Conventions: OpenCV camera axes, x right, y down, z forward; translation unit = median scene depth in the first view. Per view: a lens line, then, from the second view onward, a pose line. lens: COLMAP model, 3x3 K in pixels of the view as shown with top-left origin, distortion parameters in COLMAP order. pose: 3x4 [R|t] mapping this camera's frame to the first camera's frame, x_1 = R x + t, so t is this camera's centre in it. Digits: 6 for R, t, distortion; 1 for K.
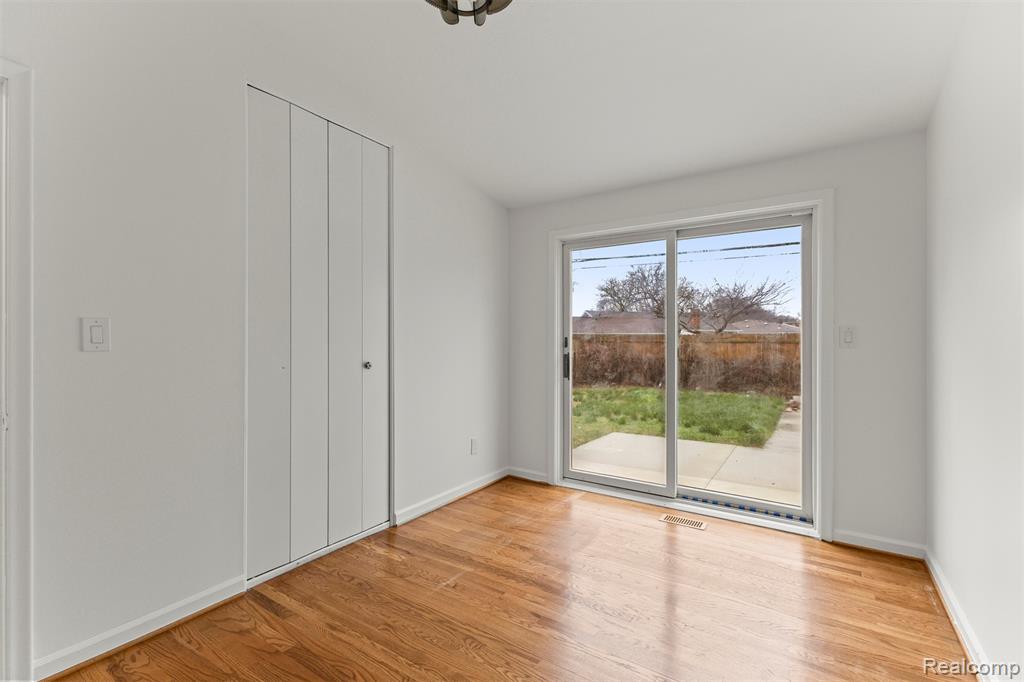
lens RADIAL K [[449.4, 0, 519.1], [0, 449.4, 337.4], [0, 0, 1]] dist [0.001774, 0.000161]
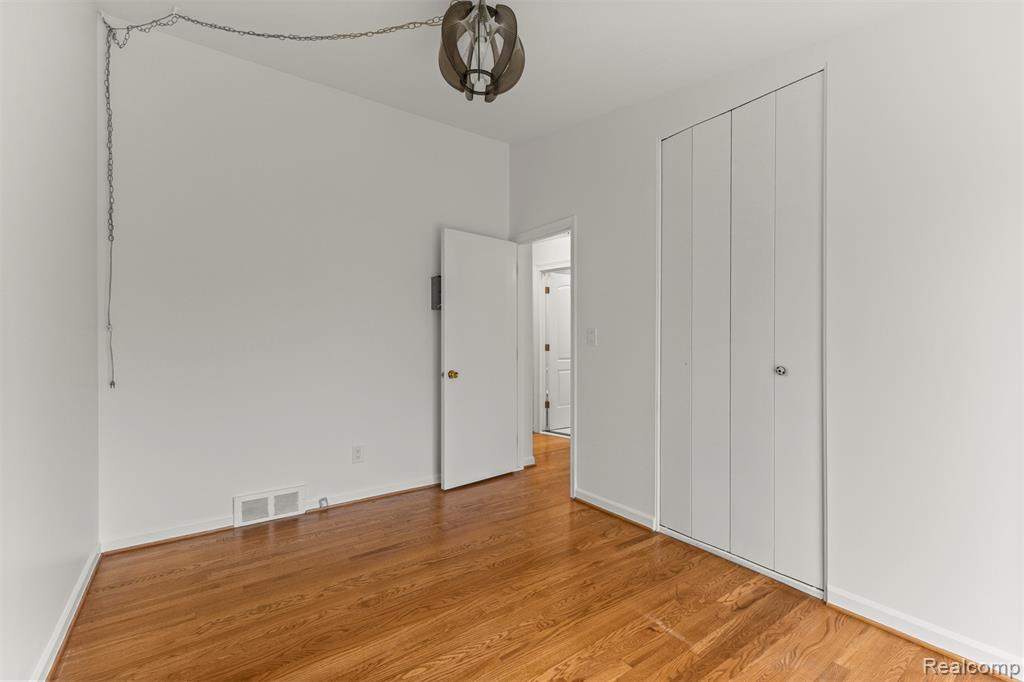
lens RADIAL K [[449.4, 0, 517.4], [0, 449.4, 341.9], [0, 0, 1]] dist [0.001774, 0.000161]
pose [[-0.353075, 0.005253, -0.935580, 0.717426], [0.000730, 0.999985, 0.005339, 0.006358], [0.935595, 0.001202, -0.353074, 1.031477]]
